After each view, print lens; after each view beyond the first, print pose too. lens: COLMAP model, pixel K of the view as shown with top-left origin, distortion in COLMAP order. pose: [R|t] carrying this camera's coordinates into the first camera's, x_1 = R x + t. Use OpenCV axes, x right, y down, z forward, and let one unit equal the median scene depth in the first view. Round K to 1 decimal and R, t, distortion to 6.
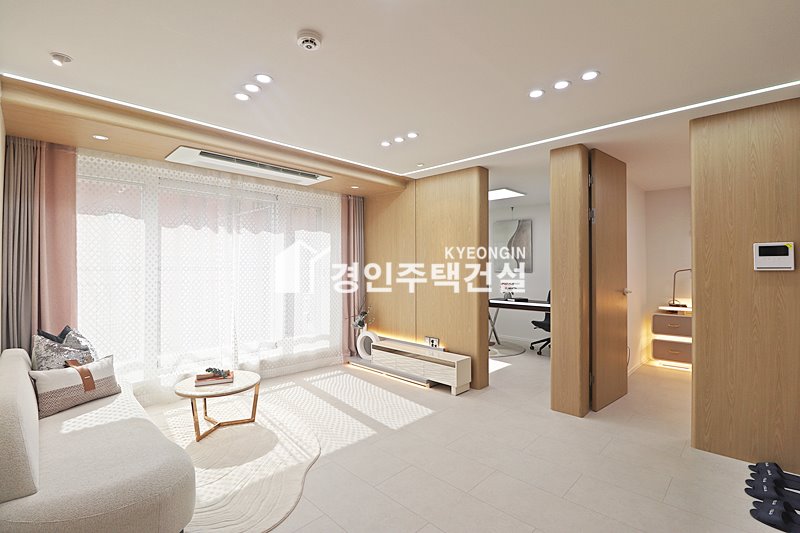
lens RADIAL K [[368.4, 0, 403.2], [0, 368.4, 262.4], [0, 0, 1]] dist [-0.008957, -0.009081]
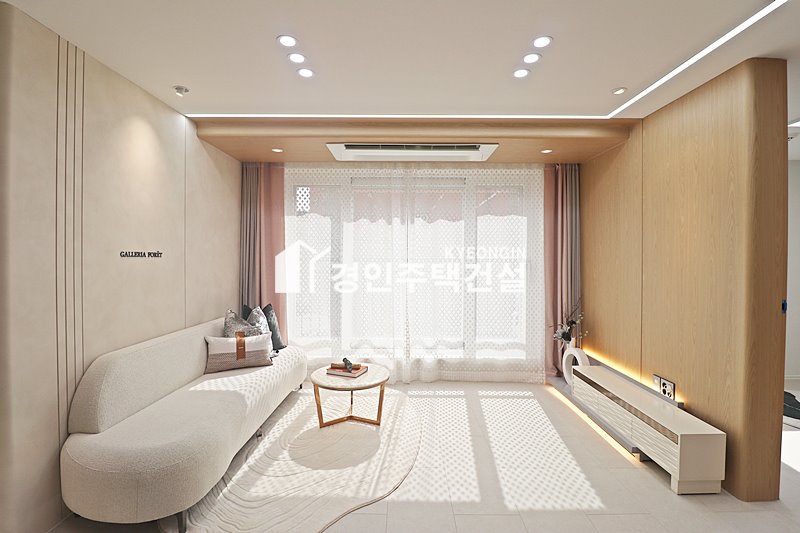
lens RADIAL K [[368.4, 0, 400.3], [0, 368.4, 261.4], [0, 0, 1]] dist [-0.008957, -0.009081]
pose [[0.687631, 0.010100, -0.725990, 0.225708], [0.004674, 0.999821, 0.018336, 0.002155], [0.726045, -0.016002, 0.687461, 0.306002]]
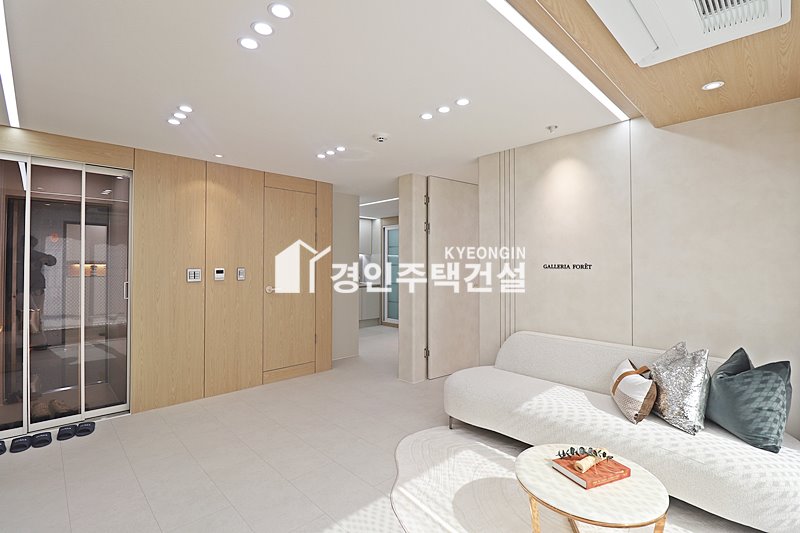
lens RADIAL K [[368.4, 0, 406.3], [0, 368.4, 261.5], [0, 0, 1]] dist [-0.008957, -0.009081]
pose [[-0.999687, -0.001870, 0.024949, -0.175991], [-0.002524, 0.999653, -0.026215, 0.010087], [-0.024891, -0.026270, -0.999345, 1.148534]]
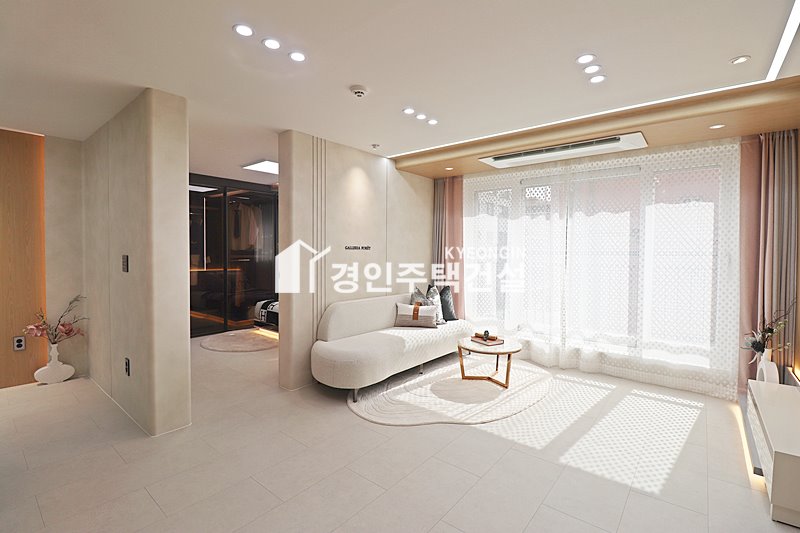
lens RADIAL K [[368.4, 0, 394.4], [0, 368.4, 260.6], [0, 0, 1]] dist [-0.008957, -0.009081]
pose [[0.064059, 0.025738, -0.997614, 0.514221], [0.006438, 0.999636, 0.026203, 0.008706], [0.997925, -0.008102, 0.063870, 0.441987]]
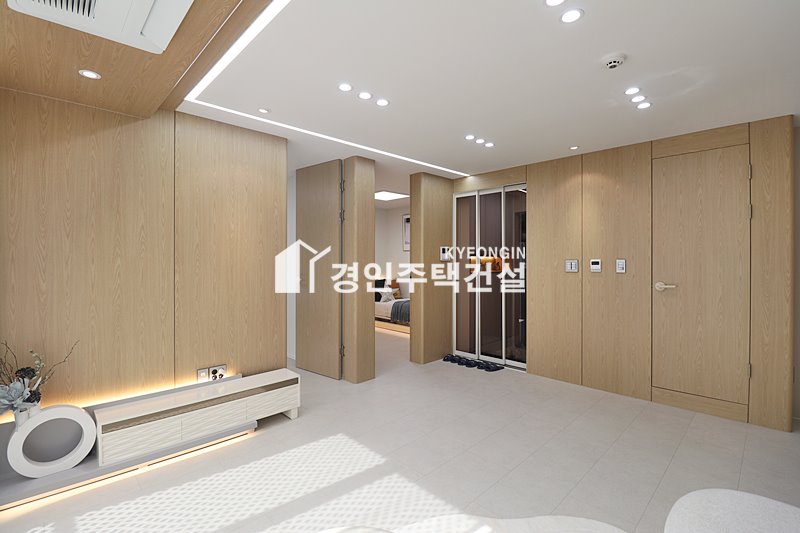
lens RADIAL K [[368.4, 0, 392.5], [0, 368.4, 259.6], [0, 0, 1]] dist [-0.008957, -0.009081]
pose [[0.039428, -0.005963, 0.999205, -0.600626], [-0.012786, 0.999897, 0.006471, 0.004924], [-0.999141, -0.013031, 0.039348, 0.697065]]
